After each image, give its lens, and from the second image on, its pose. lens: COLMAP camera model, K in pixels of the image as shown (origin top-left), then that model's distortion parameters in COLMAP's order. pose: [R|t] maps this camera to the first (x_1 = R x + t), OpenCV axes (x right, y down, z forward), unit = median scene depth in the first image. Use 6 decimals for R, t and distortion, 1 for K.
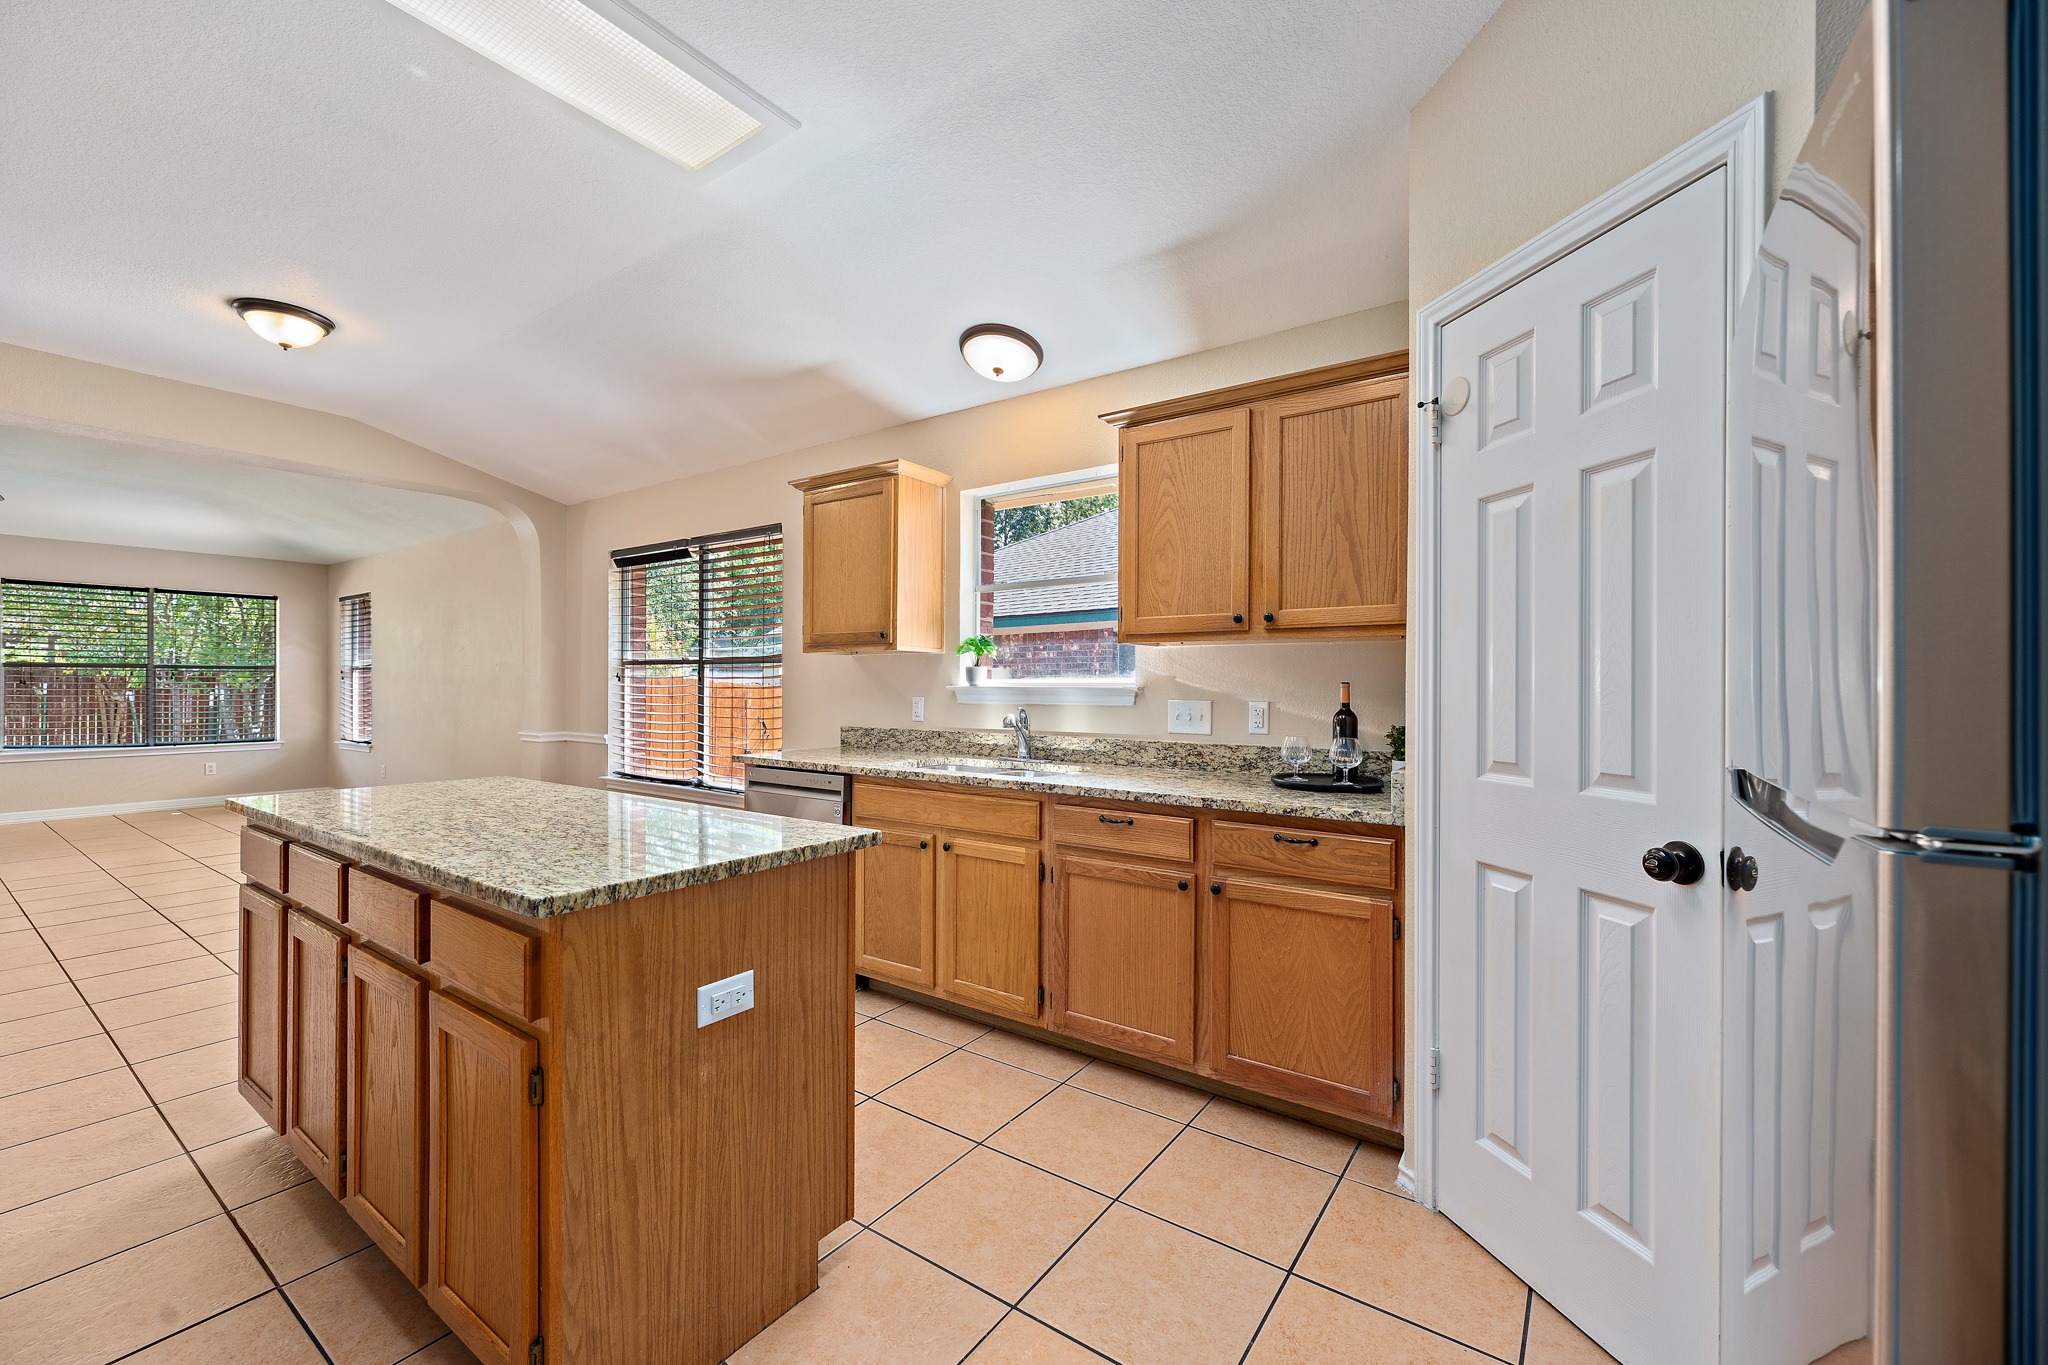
lens RADIAL K [[835.8, 0, 1003.6], [0, 835.8, 683.3], [0, 0, 1]] dist [0.000777, -0.001457]
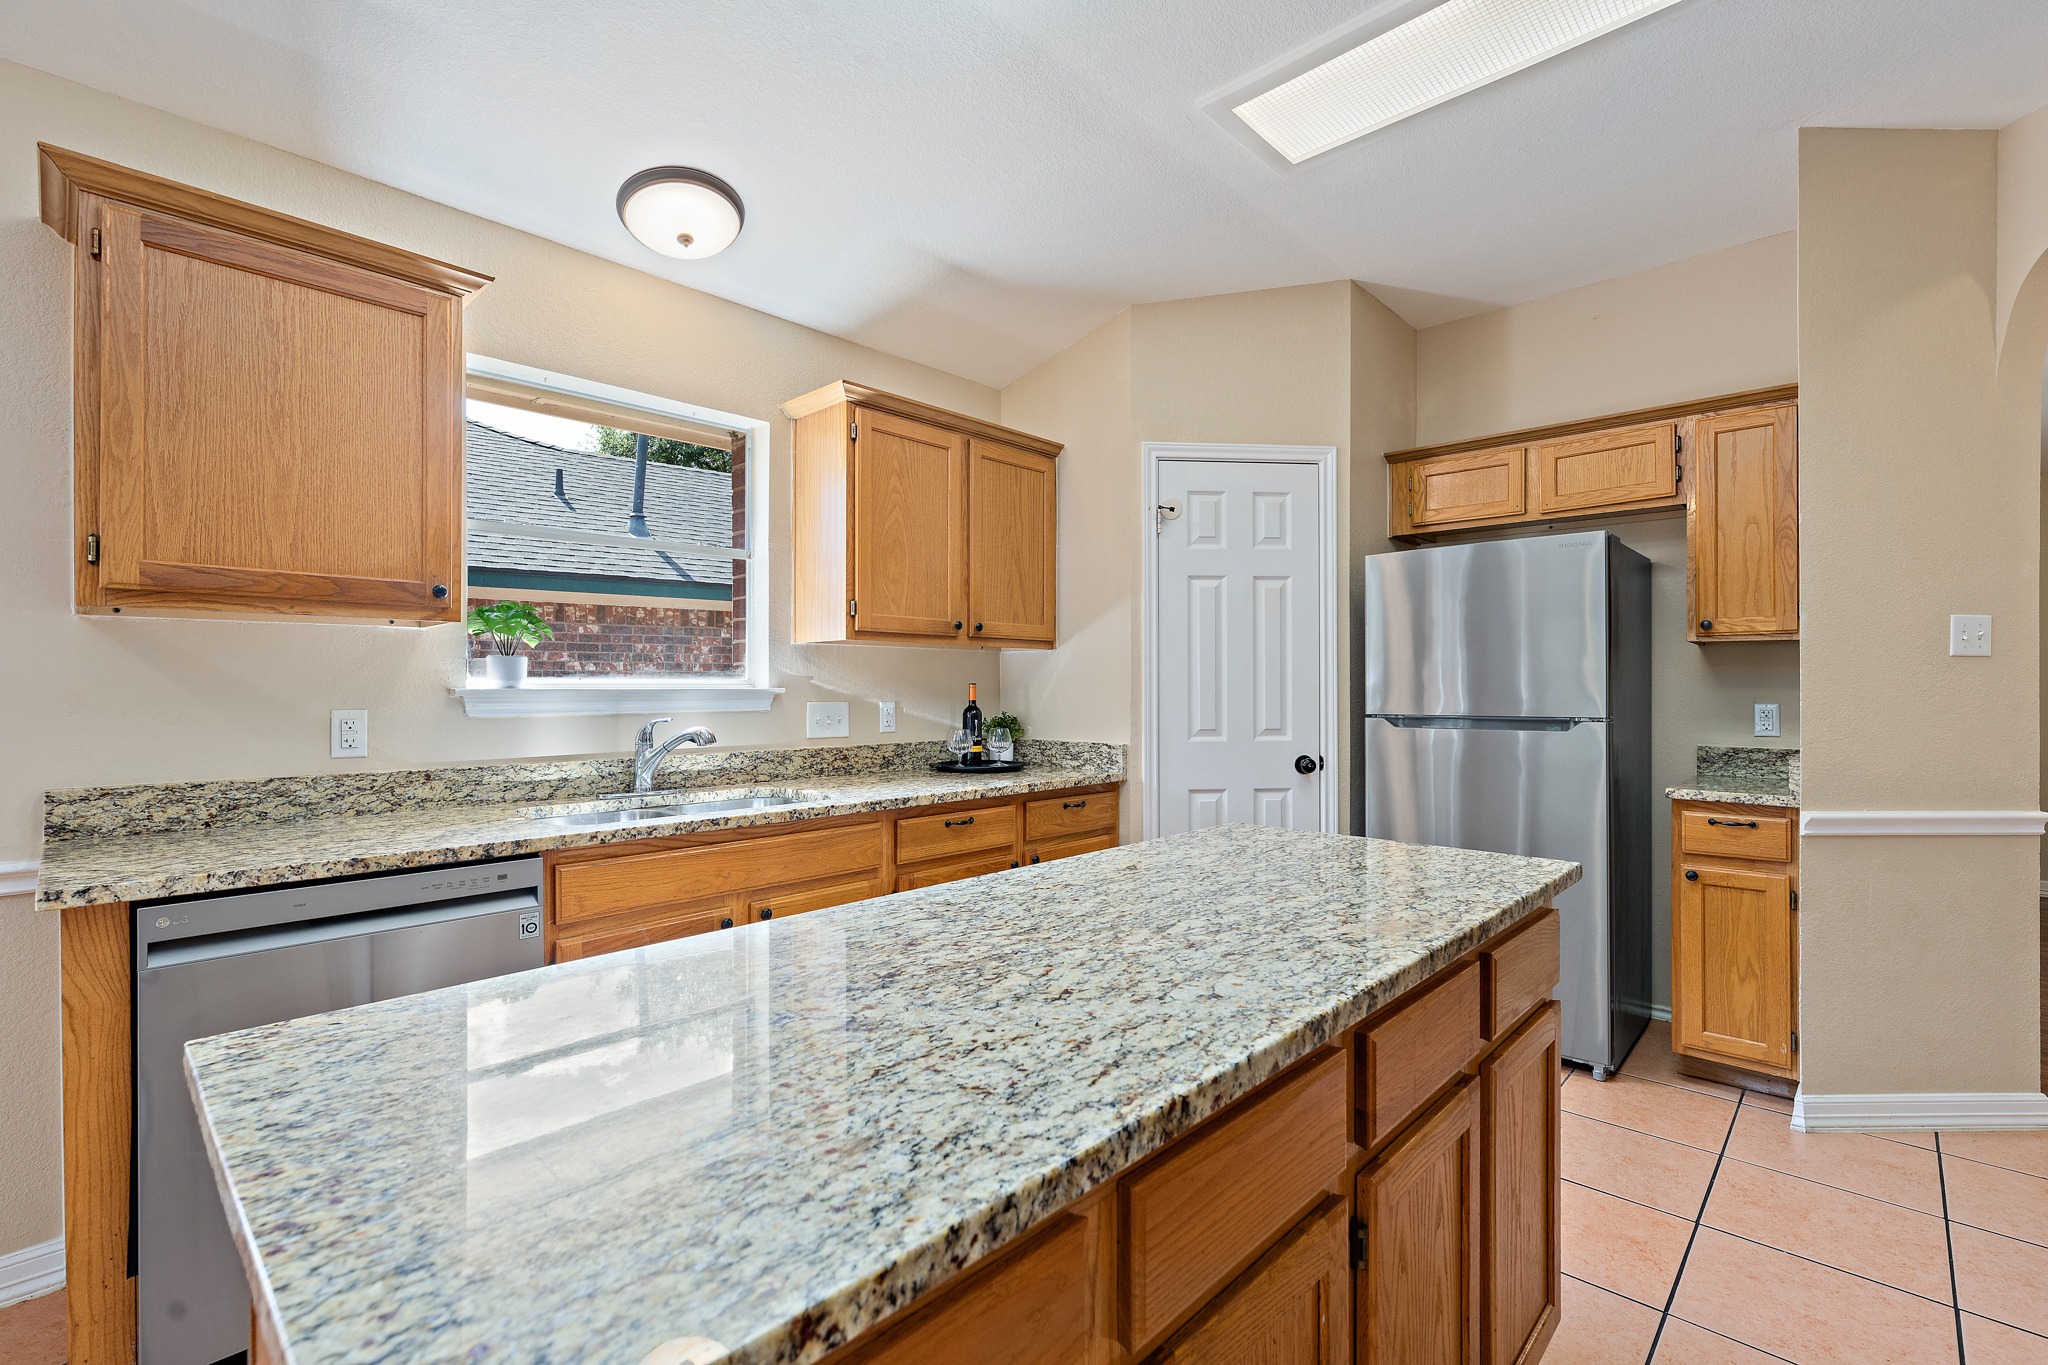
lens RADIAL K [[913.4, 0, 1031.9], [0, 913.4, 688.8], [0, 0, 1]] dist [-0.000915, 0.000051]
pose [[0.113849, -0.004730, 0.993487, -0.860529], [-0.001147, 0.999987, 0.004892, -0.000140], [-0.993497, -0.001697, 0.113843, 0.727359]]
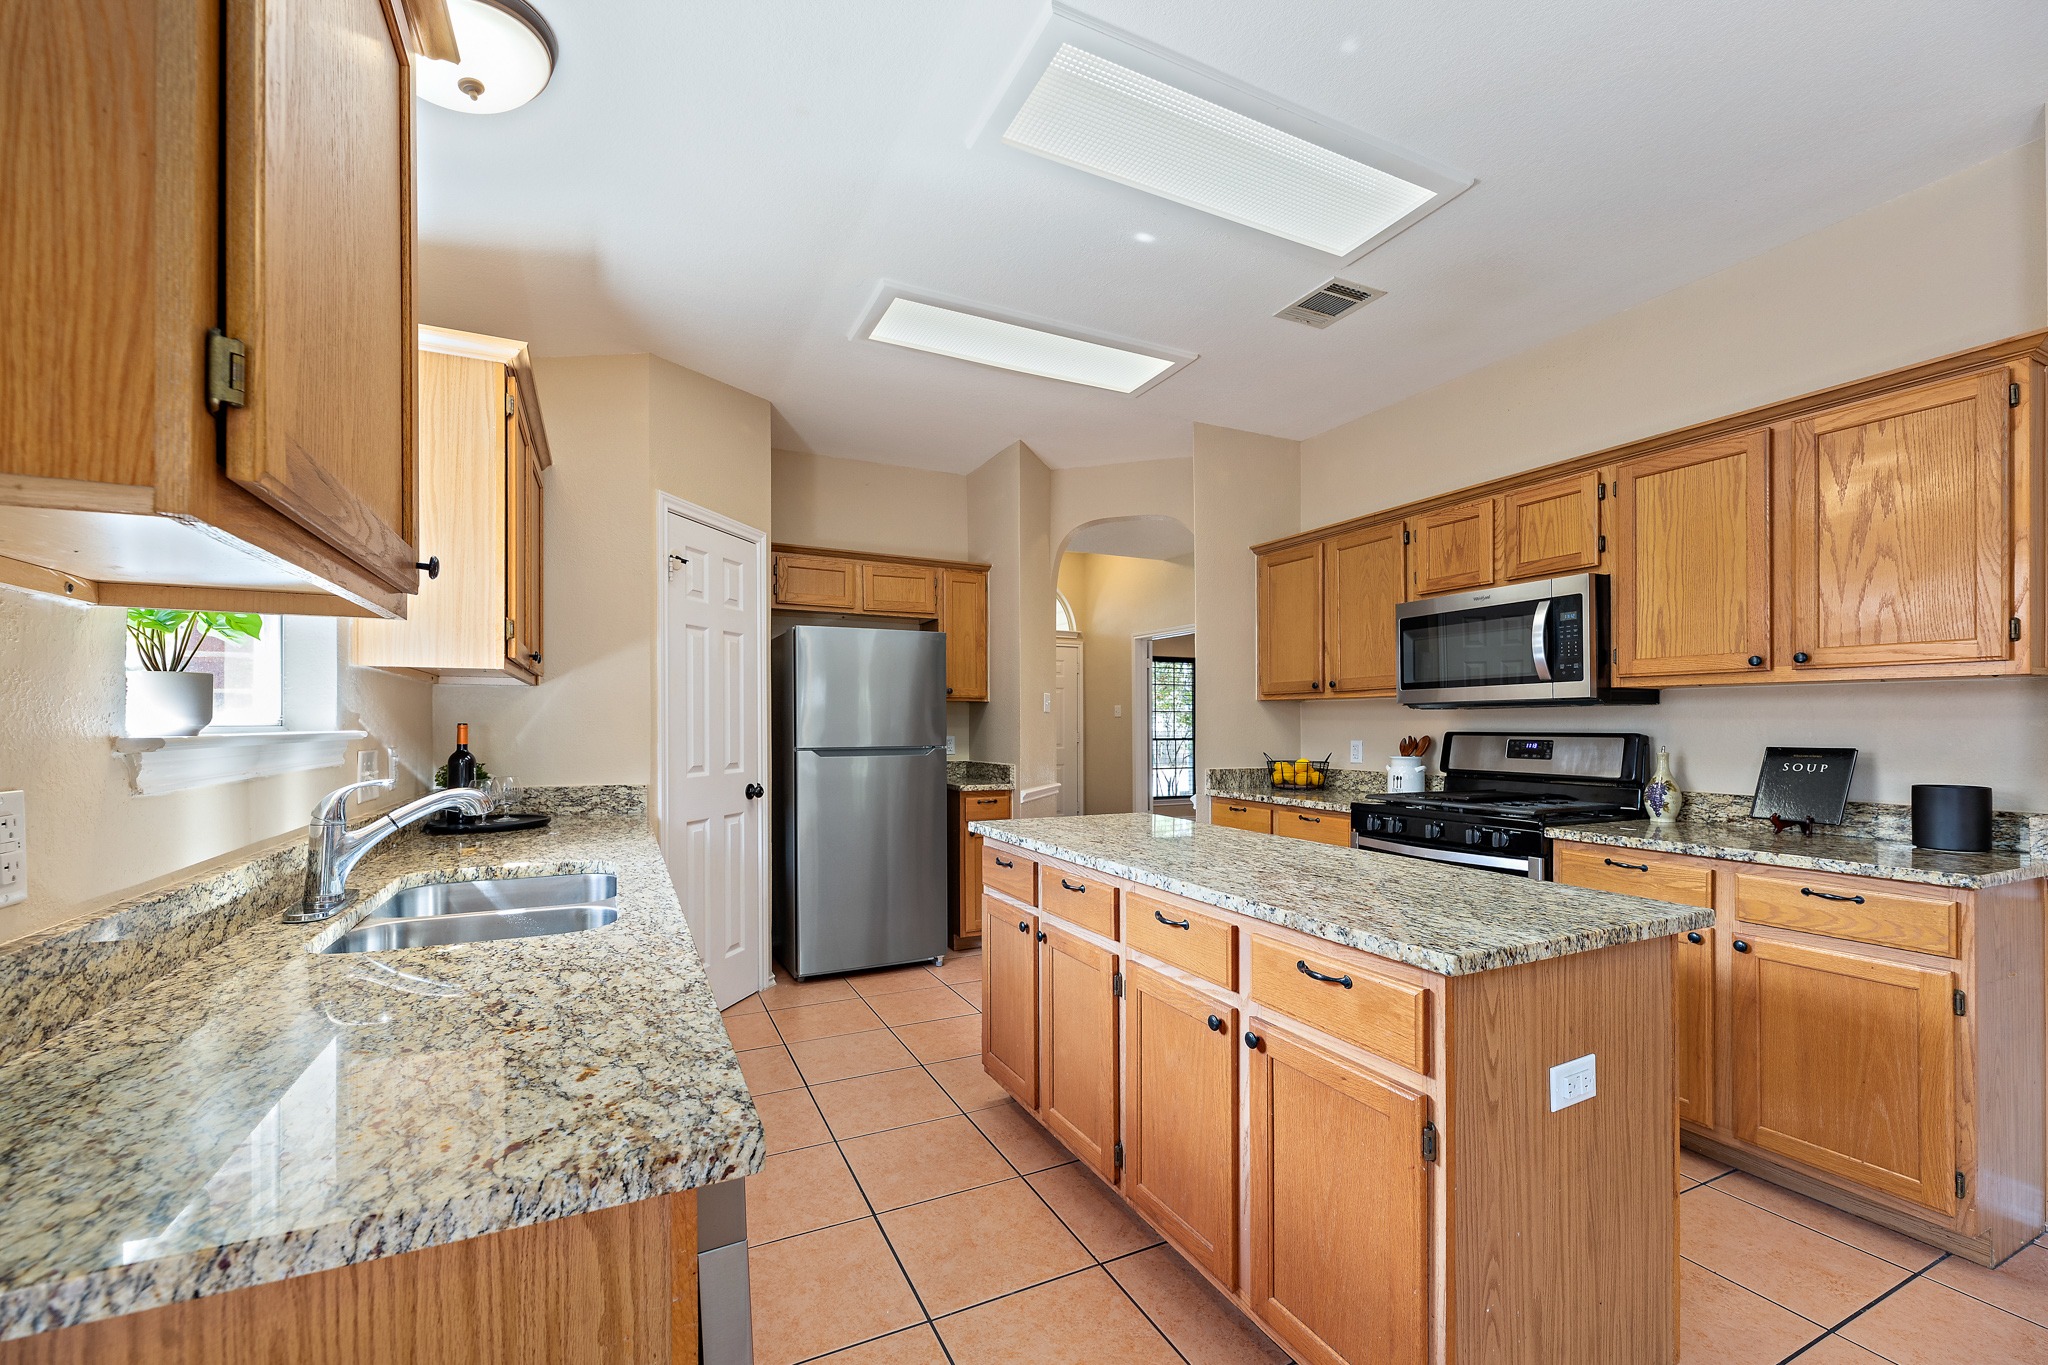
lens RADIAL K [[835.8, 0, 1015.0], [0, 835.8, 720.6], [0, 0, 1]] dist [0.000777, -0.001457]
pose [[-0.888003, -0.000977, 0.459836, -0.600652], [-0.003757, 0.999980, -0.005129, -0.002412], [-0.459822, -0.006282, -0.887989, 1.509164]]
